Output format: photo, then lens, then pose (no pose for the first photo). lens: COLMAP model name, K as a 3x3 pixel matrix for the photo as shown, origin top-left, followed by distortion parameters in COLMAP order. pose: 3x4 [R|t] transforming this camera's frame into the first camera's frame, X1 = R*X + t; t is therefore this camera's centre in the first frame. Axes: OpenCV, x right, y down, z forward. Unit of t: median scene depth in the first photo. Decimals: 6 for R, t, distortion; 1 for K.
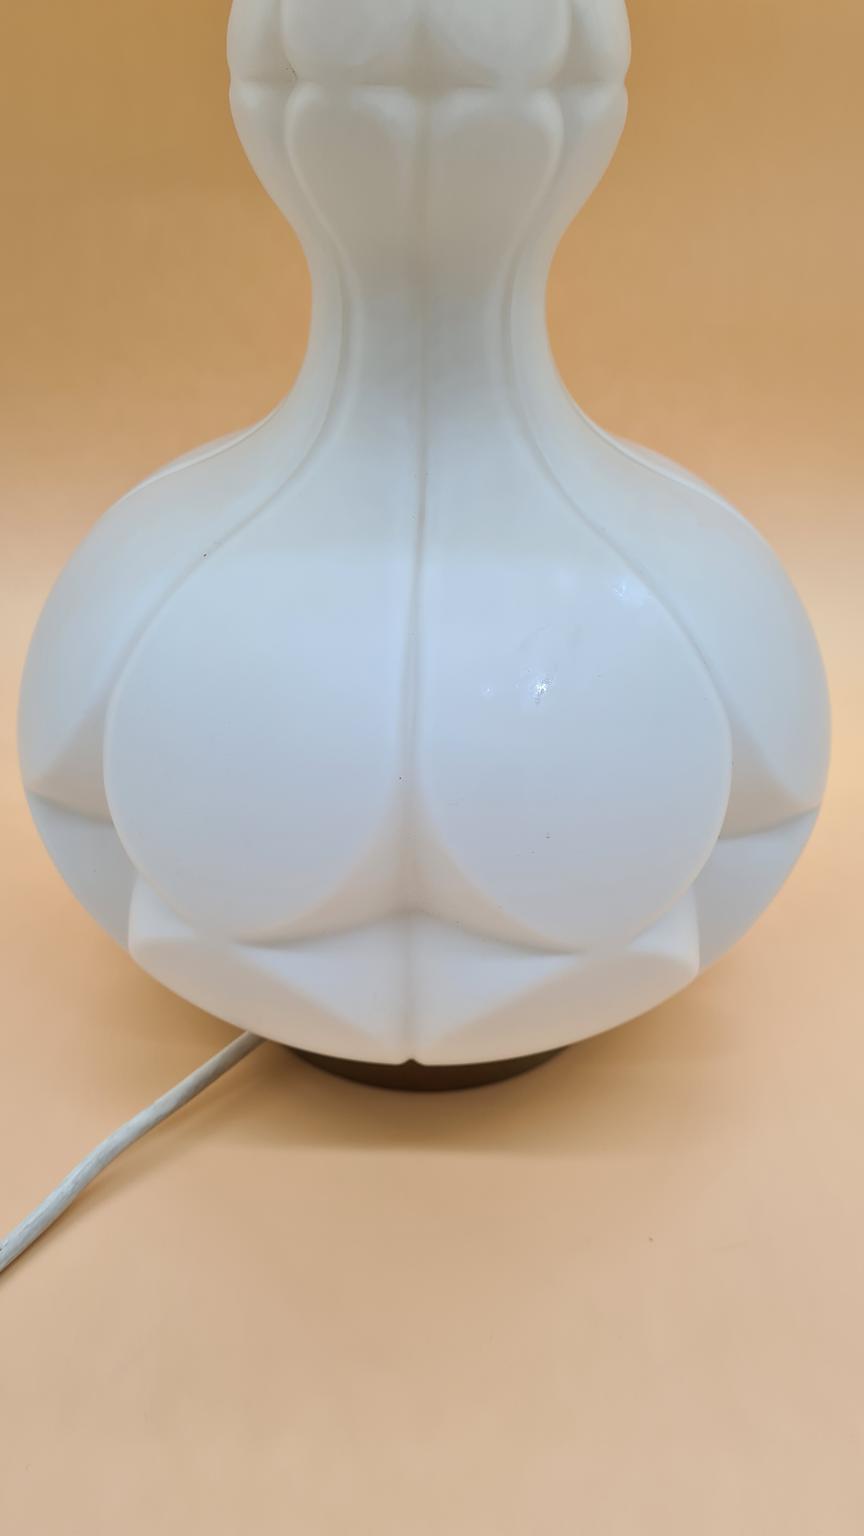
lens RADIAL K [[1193.5, 0, 439.0], [0, 1193.5, 774.4], [0, 0, 1]] dist [-0.001275, -0.003975]
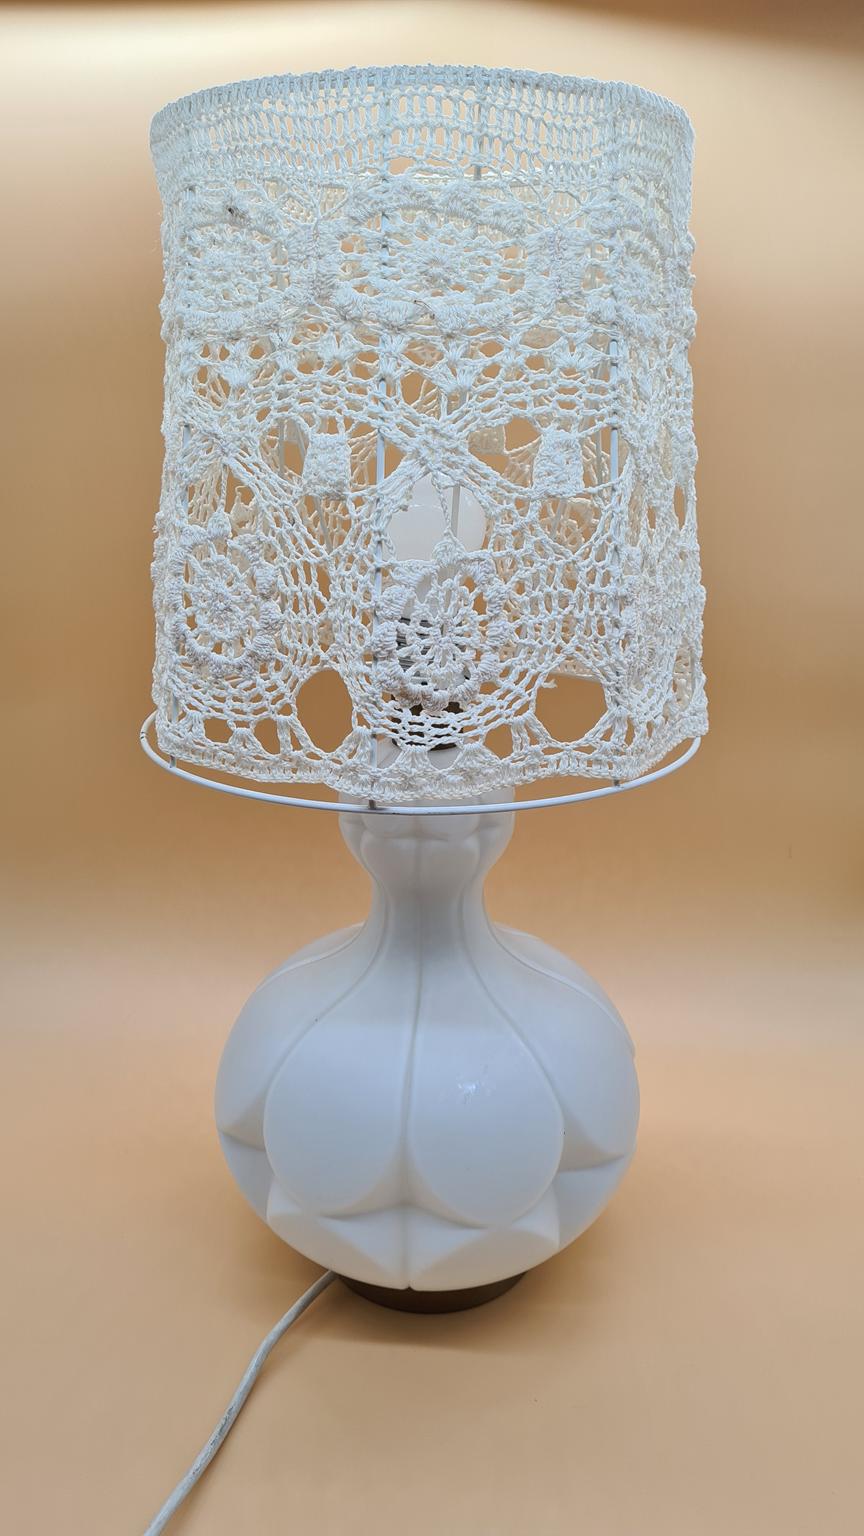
lens RADIAL K [[1191.3, 0, 420.3], [0, 1191.3, 768.5], [0, 0, 1]] dist [-0.004956, 0.003899]
pose [[0.991881, -0.001842, -0.127157, 0.253818], [-0.028671, 0.970912, -0.237712, -0.121279], [0.123897, 0.239428, 0.962977, -1.106042]]
